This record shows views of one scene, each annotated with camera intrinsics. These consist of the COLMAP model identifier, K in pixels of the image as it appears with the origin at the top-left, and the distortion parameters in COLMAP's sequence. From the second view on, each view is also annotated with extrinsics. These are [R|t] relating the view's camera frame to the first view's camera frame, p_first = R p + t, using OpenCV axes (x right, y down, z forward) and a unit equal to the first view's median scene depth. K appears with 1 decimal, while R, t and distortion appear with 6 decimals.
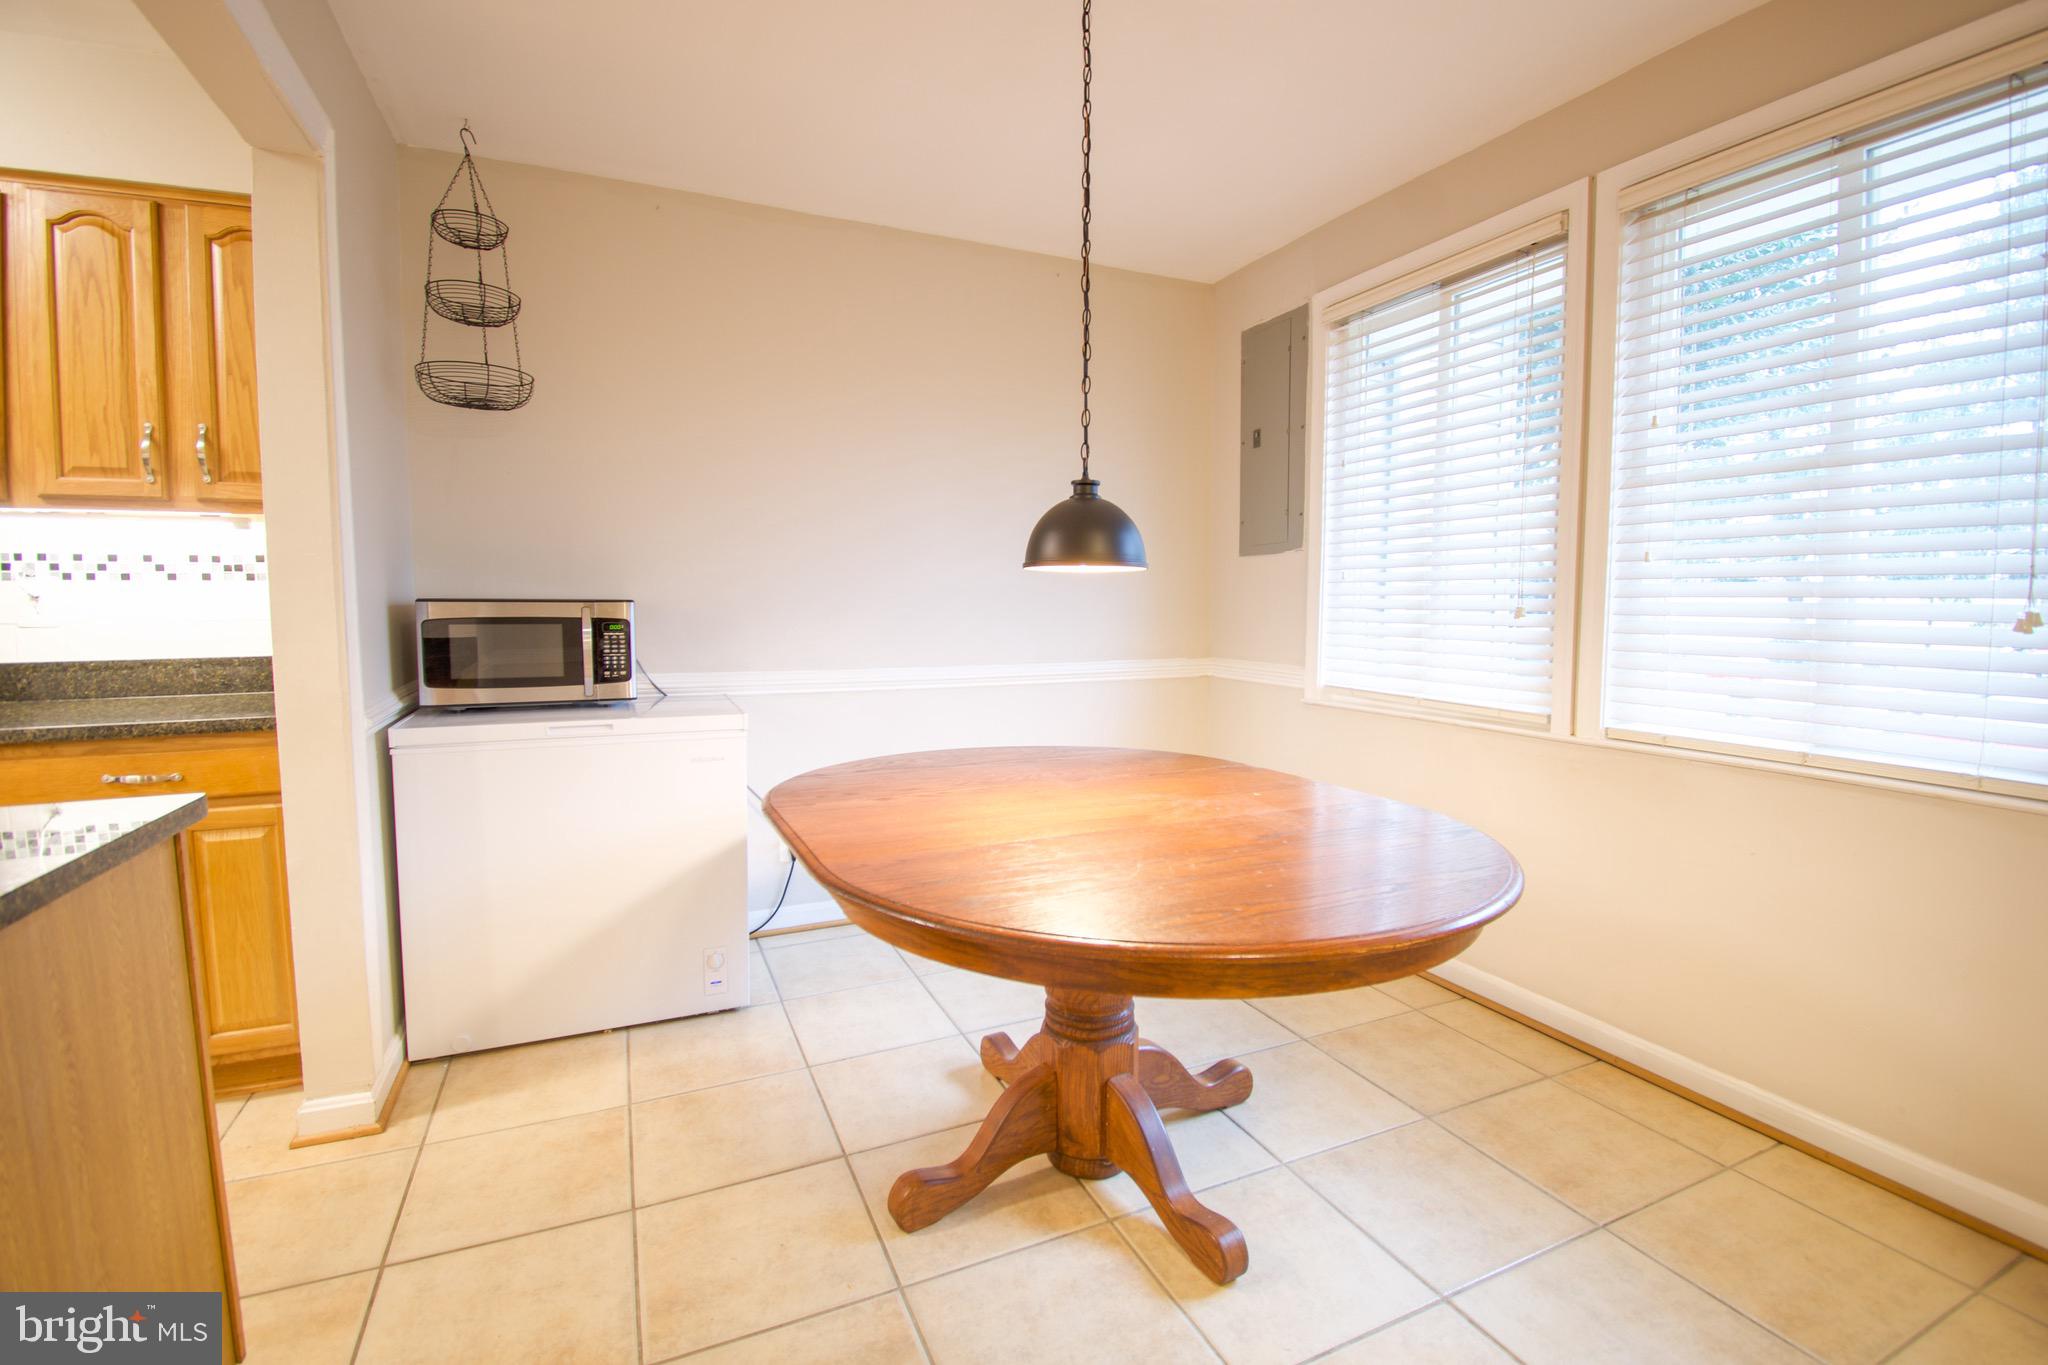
lens RADIAL K [[913.2, 0, 1036.2], [0, 913.2, 674.8], [0, 0, 1]] dist [0.021636, -0.025828]
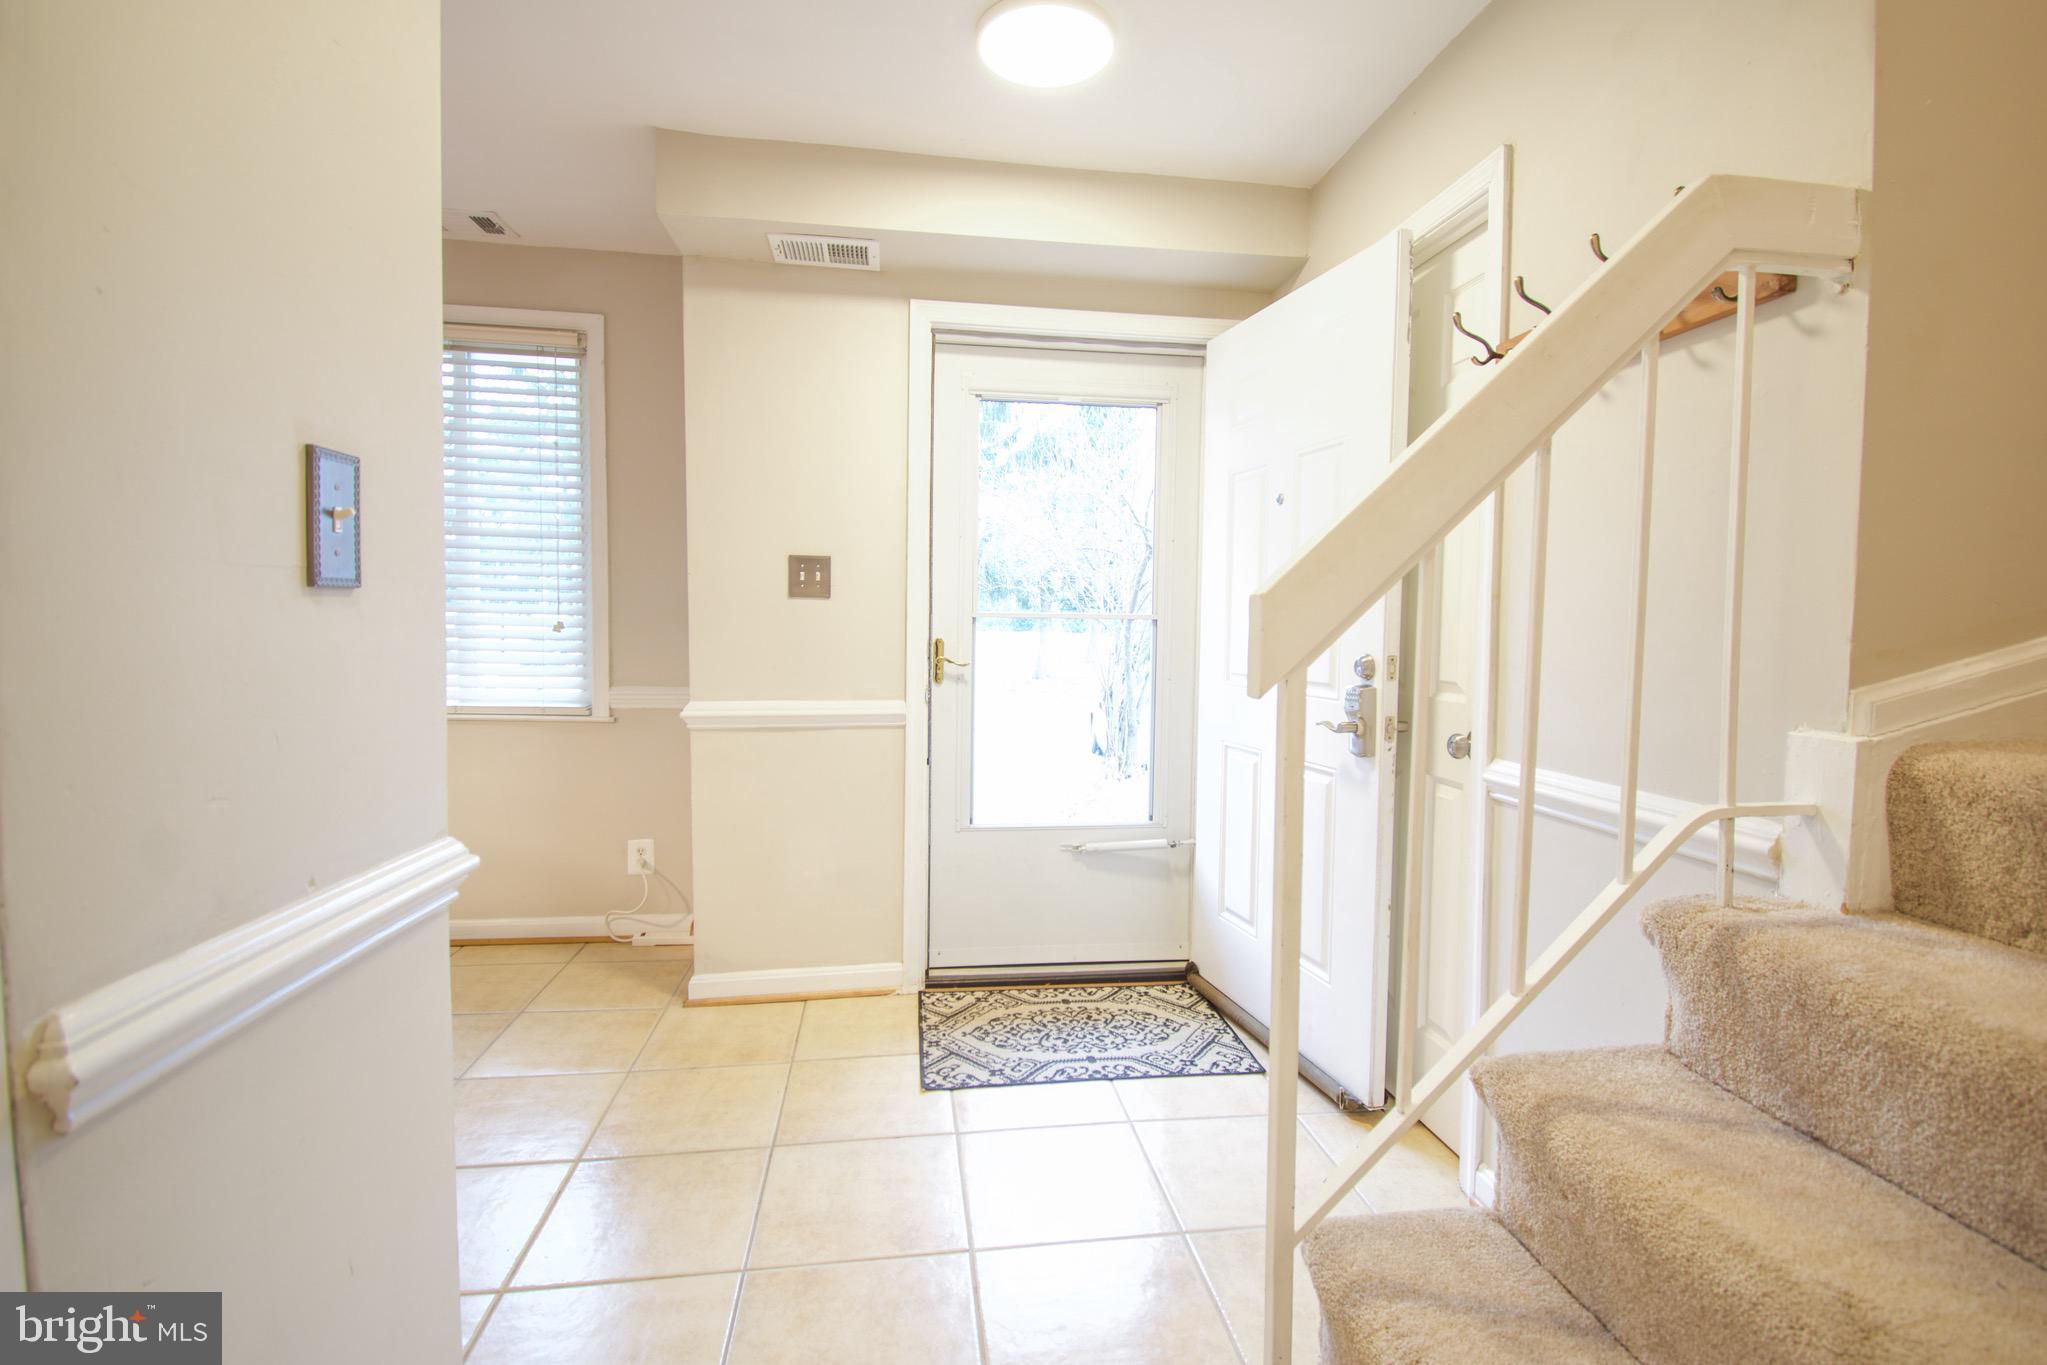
lens RADIAL K [[933.6, 0, 1029.6], [0, 933.6, 674.5], [0, 0, 1]] dist [0.024698, -0.030207]
pose [[0.271397, -0.040622, 0.961610, -0.437574], [0.054786, 0.998141, 0.026703, 0.034753], [-0.960907, 0.045436, 0.273118, -0.399243]]
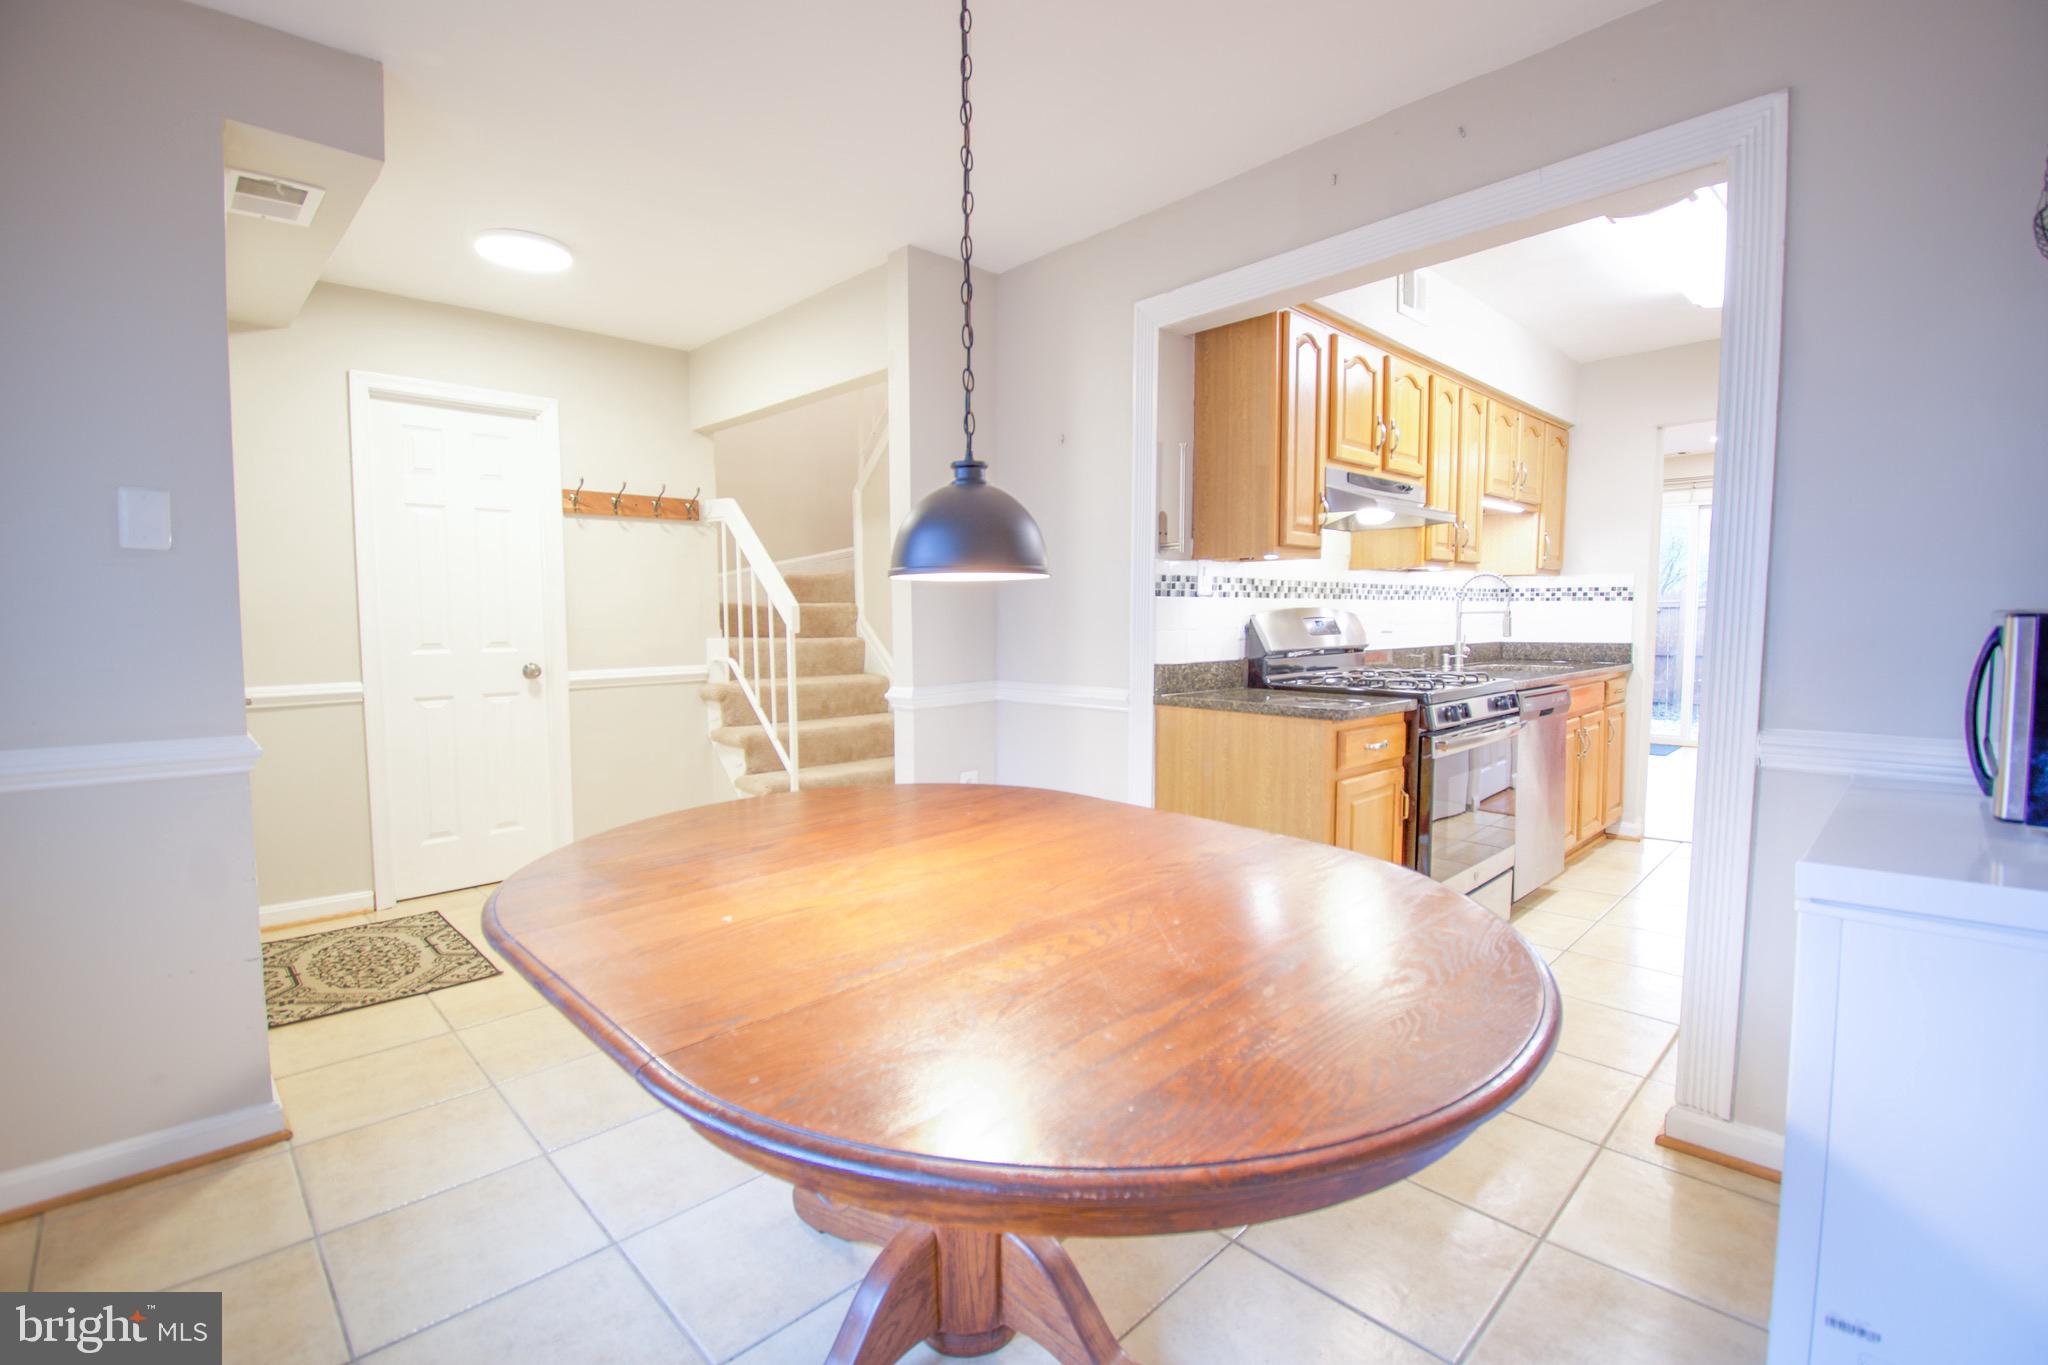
lens RADIAL K [[913.2, 0, 1036.2], [0, 913.2, 674.8], [0, 0, 1]] dist [0.021636, -0.025828]
pose [[-0.938435, 0.032235, -0.343948, 0.222254], [-0.018895, 0.989357, 0.144277, -0.120322], [0.344939, 0.141894, -0.927838, 1.450642]]
